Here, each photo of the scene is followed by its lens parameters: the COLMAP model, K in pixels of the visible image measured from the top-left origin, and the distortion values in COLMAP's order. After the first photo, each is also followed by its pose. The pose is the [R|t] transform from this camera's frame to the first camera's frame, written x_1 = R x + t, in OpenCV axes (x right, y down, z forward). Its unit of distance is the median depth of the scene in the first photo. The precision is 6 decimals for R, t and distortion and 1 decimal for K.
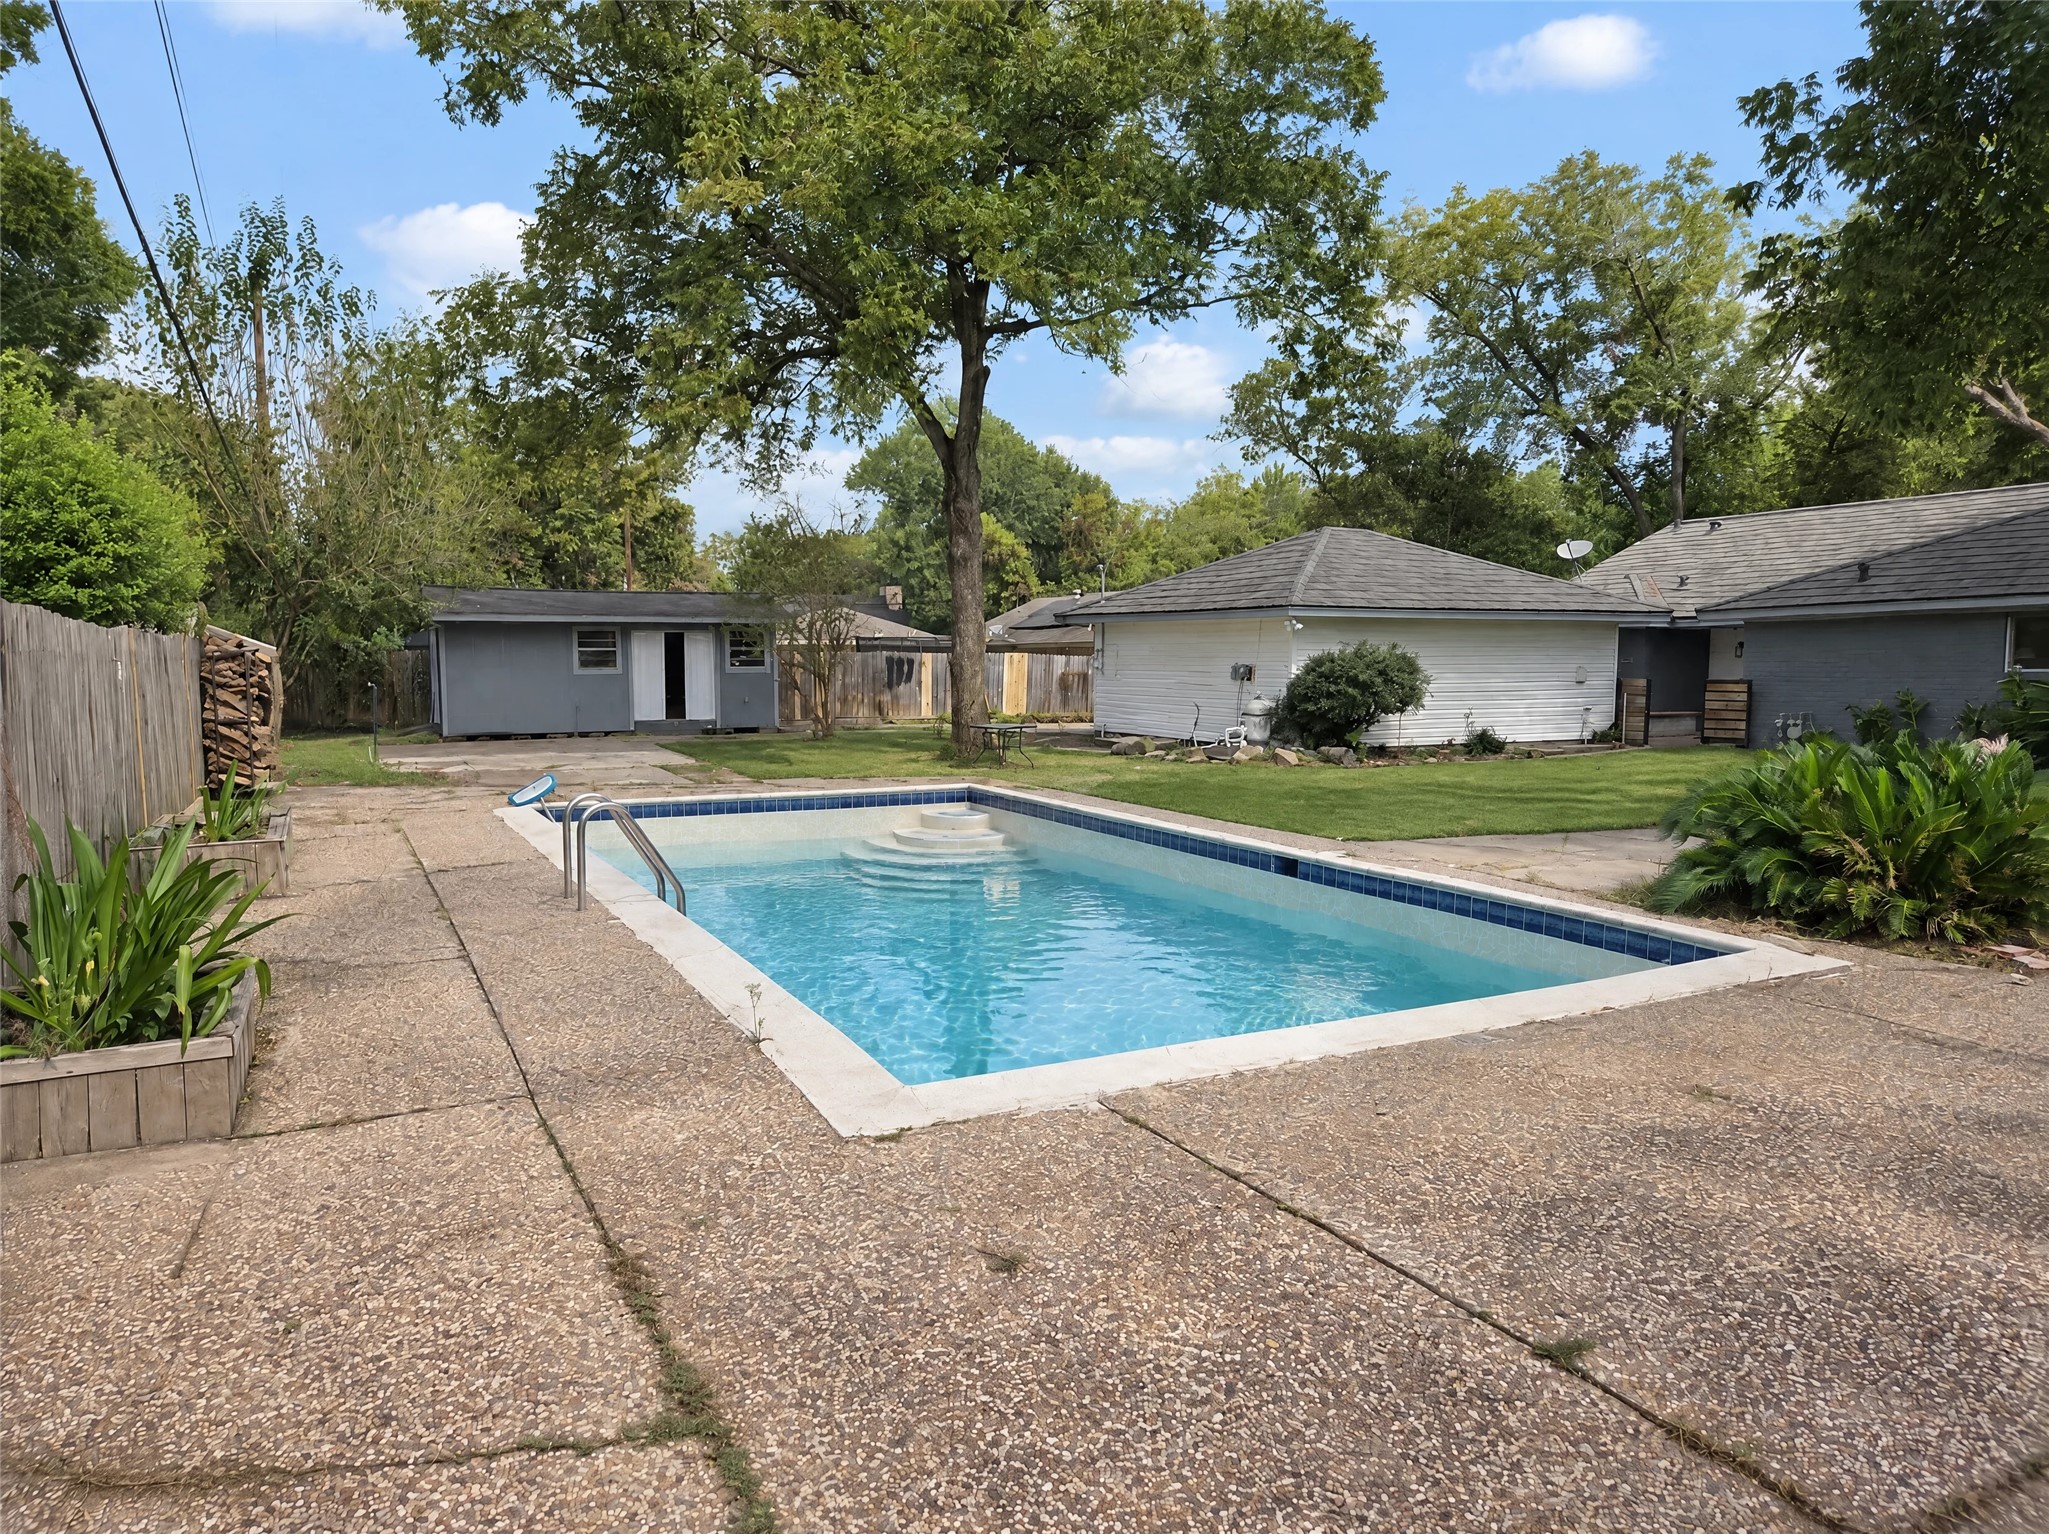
lens RADIAL K [[1373.0, 0, 1034.9], [0, 1373.0, 771.0], [0, 0, 1]] dist [0.005987, 0.000022]
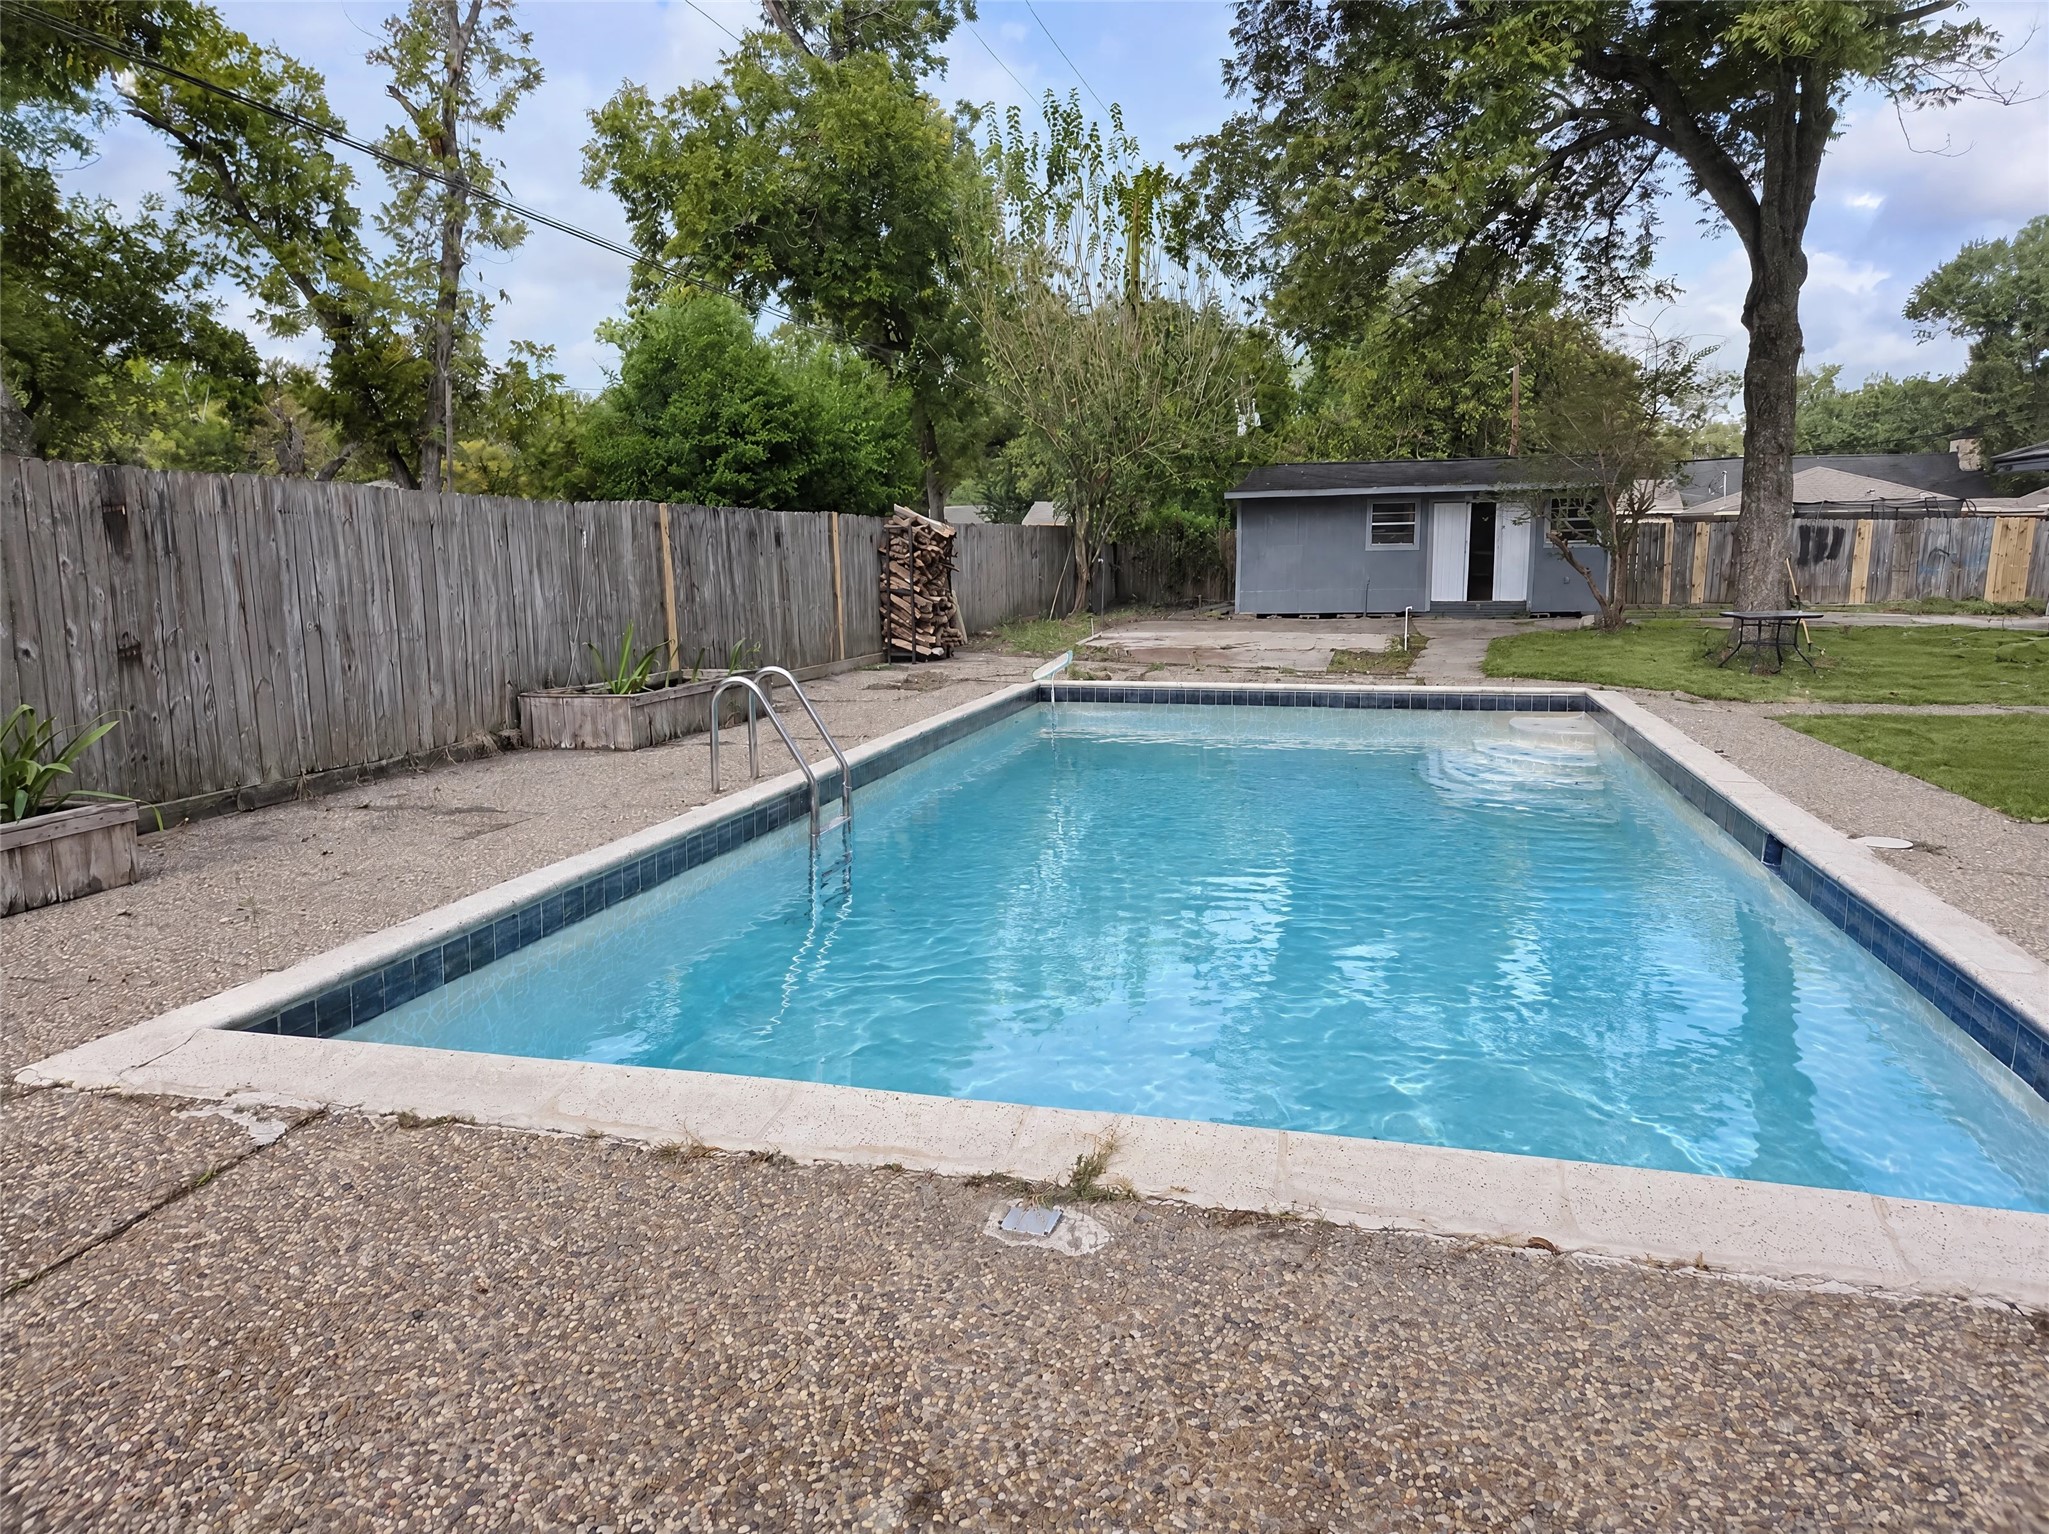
lens RADIAL K [[1373.0, 0, 1021.2], [0, 1373.0, 762.4], [0, 0, 1]] dist [0.005987, 0.000022]
pose [[0.734364, 0.093273, -0.672316, 0.131351], [-0.041818, 0.994849, 0.092341, -0.003096], [0.677466, -0.039697, 0.734482, 0.140823]]
